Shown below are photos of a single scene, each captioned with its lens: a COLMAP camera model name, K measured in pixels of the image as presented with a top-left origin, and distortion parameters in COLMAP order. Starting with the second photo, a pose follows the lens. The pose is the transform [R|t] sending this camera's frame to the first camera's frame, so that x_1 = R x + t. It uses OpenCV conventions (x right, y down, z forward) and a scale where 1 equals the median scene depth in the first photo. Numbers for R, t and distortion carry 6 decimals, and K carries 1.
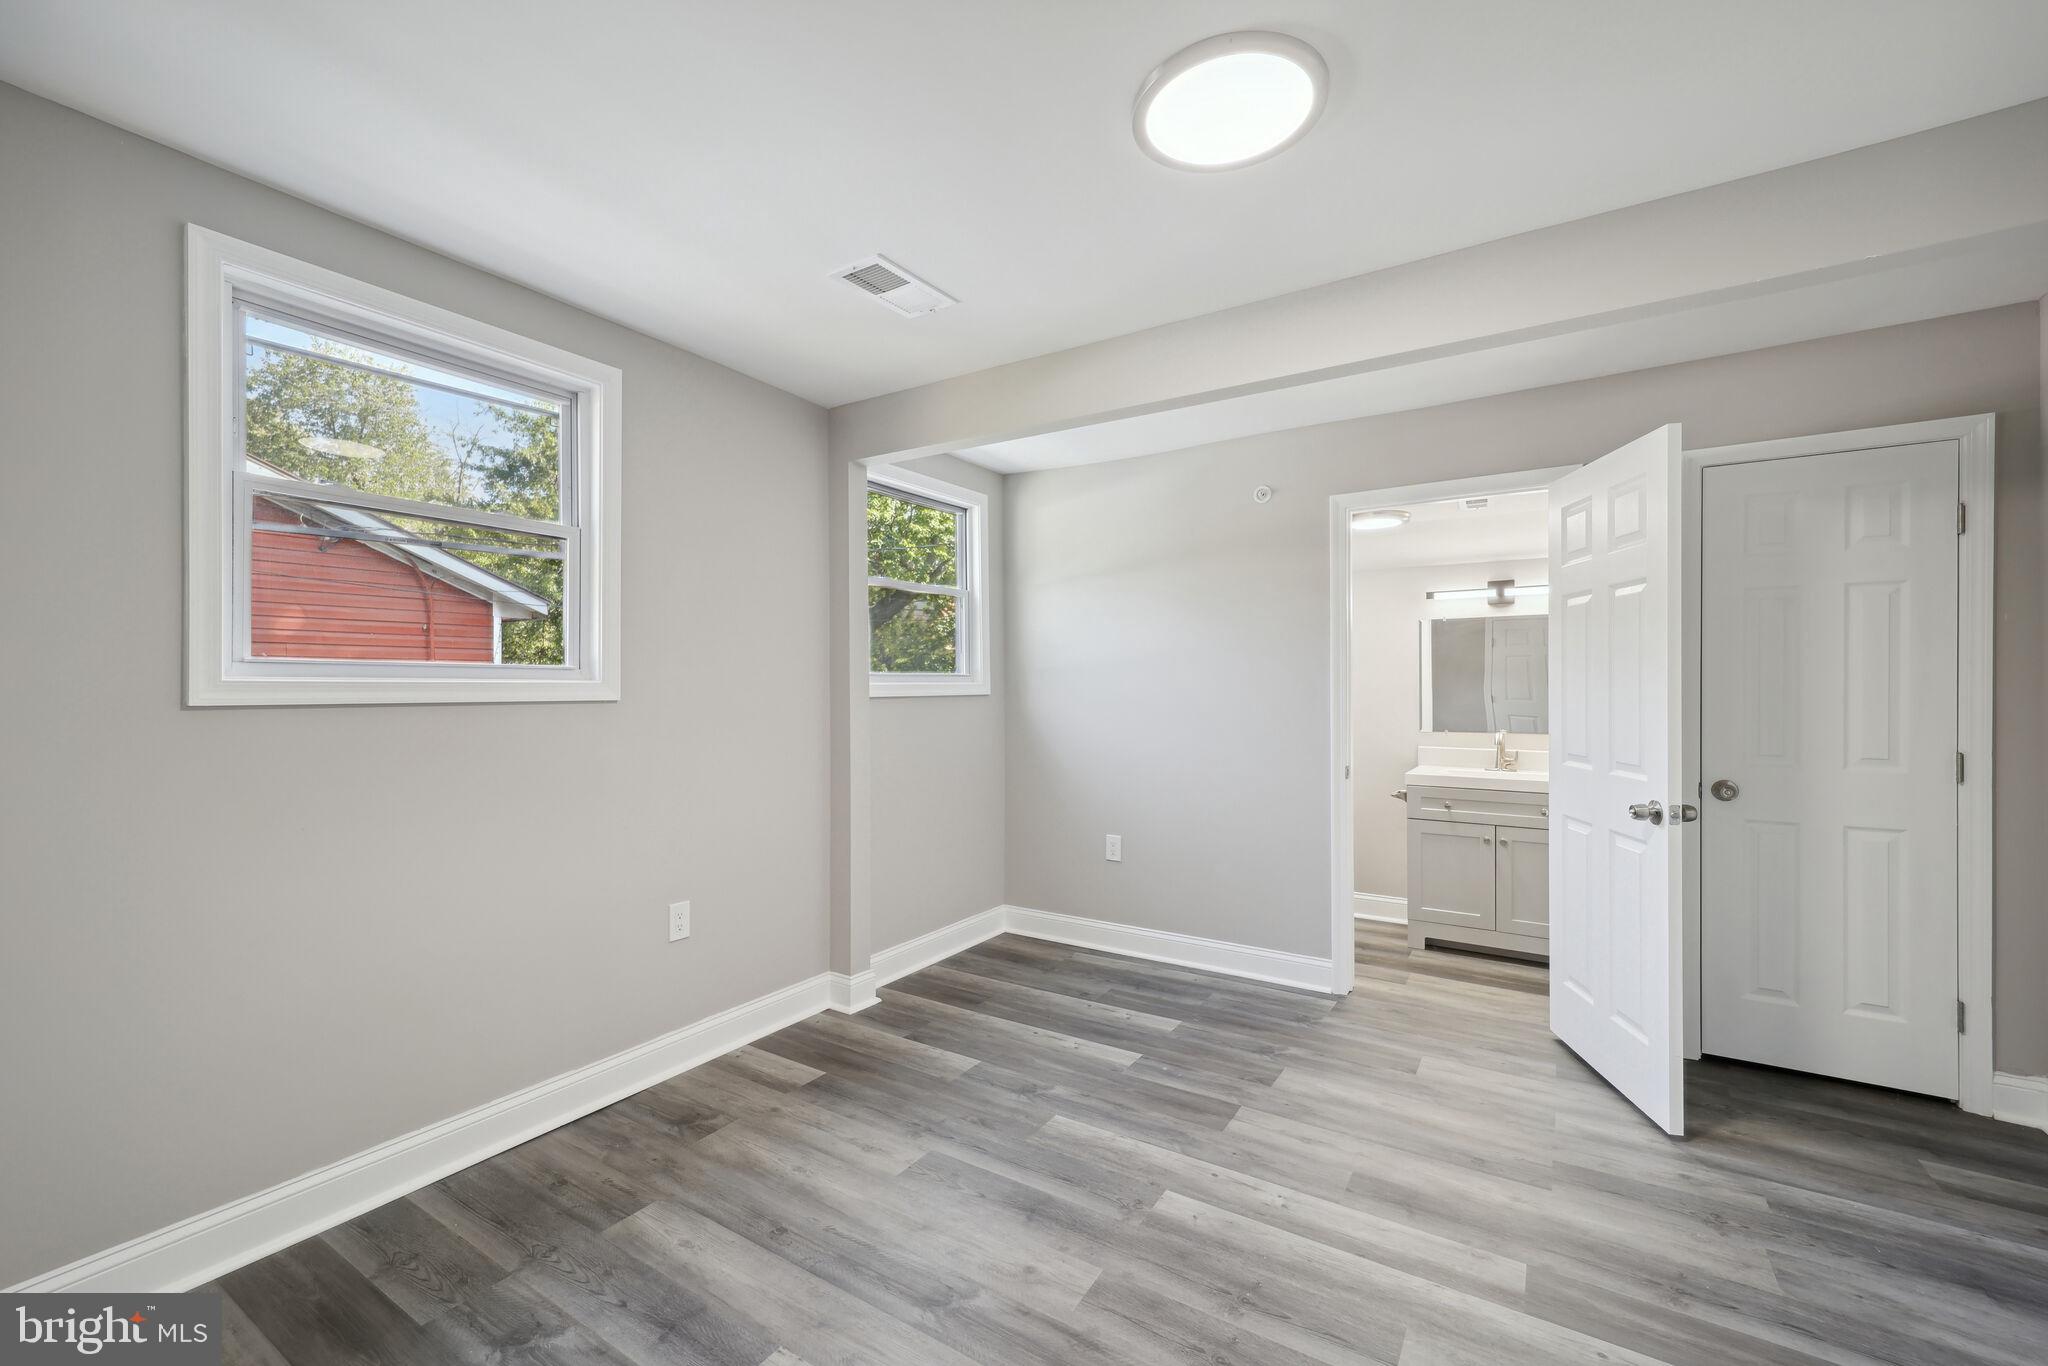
lens RADIAL K [[836.4, 0, 1007.6], [0, 836.4, 686.0], [0, 0, 1]] dist [0.004334, 0.000350]
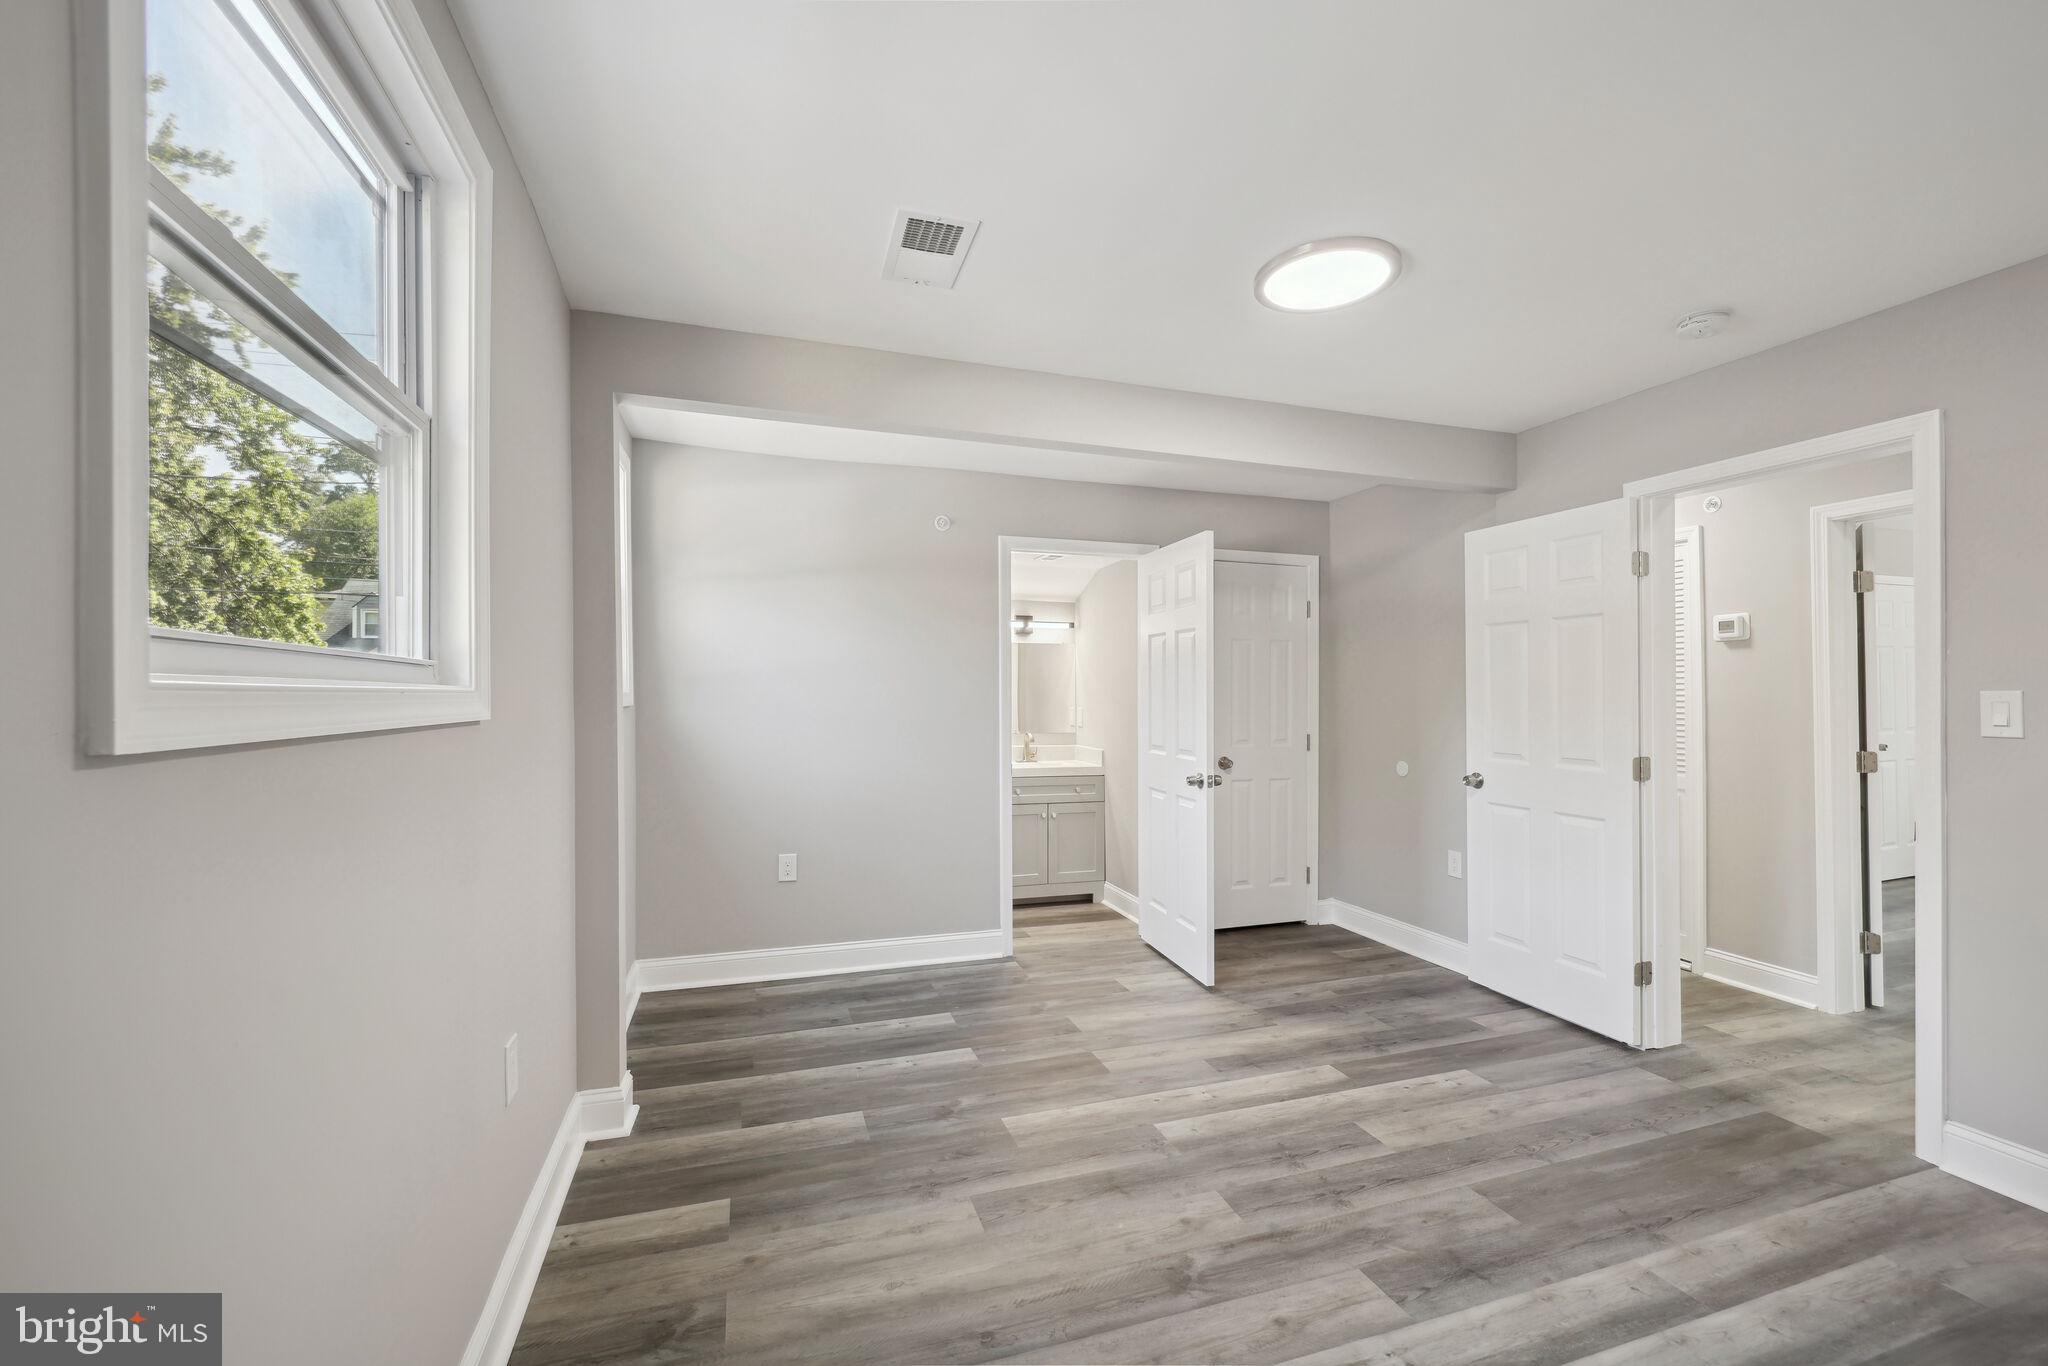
lens RADIAL K [[836.4, 0, 994.9], [0, 836.4, 695.6], [0, 0, 1]] dist [0.004334, 0.000350]
pose [[0.629191, 0.004142, 0.777240, -0.668393], [-0.007096, 0.999975, 0.000414, -0.003712], [-0.777219, -0.005776, 0.629204, 0.328258]]
